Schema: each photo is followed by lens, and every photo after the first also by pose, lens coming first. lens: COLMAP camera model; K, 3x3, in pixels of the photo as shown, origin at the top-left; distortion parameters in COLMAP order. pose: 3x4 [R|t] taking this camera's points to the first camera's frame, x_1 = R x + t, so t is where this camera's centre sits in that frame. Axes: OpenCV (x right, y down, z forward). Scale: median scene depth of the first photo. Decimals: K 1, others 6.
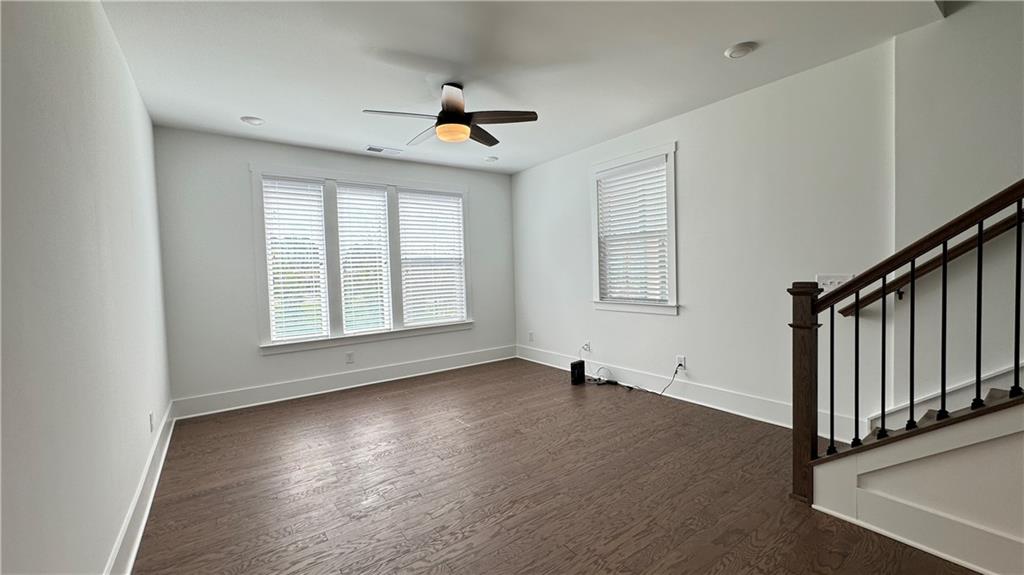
lens RADIAL K [[410.8, 0, 512.0], [0, 410.8, 287.5], [0, 0, 1]] dist [-0.001729, -0.000156]
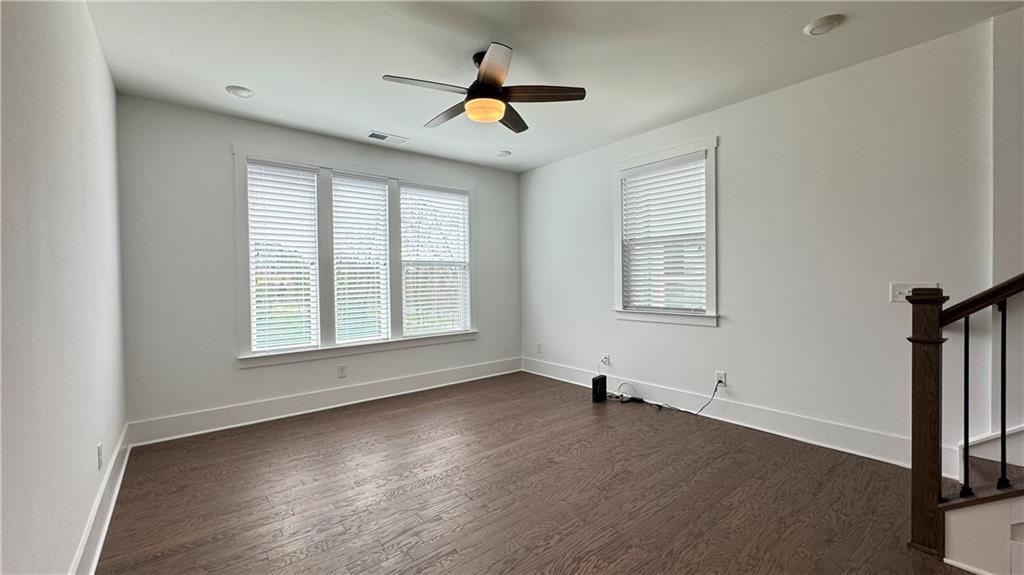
lens RADIAL K [[410.8, 0, 512.0], [0, 410.8, 287.5], [0, 0, 1]] dist [-0.001729, -0.000156]
pose [[0.998179, 0.015981, 0.058165, -0.104483], [-0.014557, 0.999586, -0.024819, 0.010423], [-0.058538, 0.023927, 0.997998, 0.119582]]
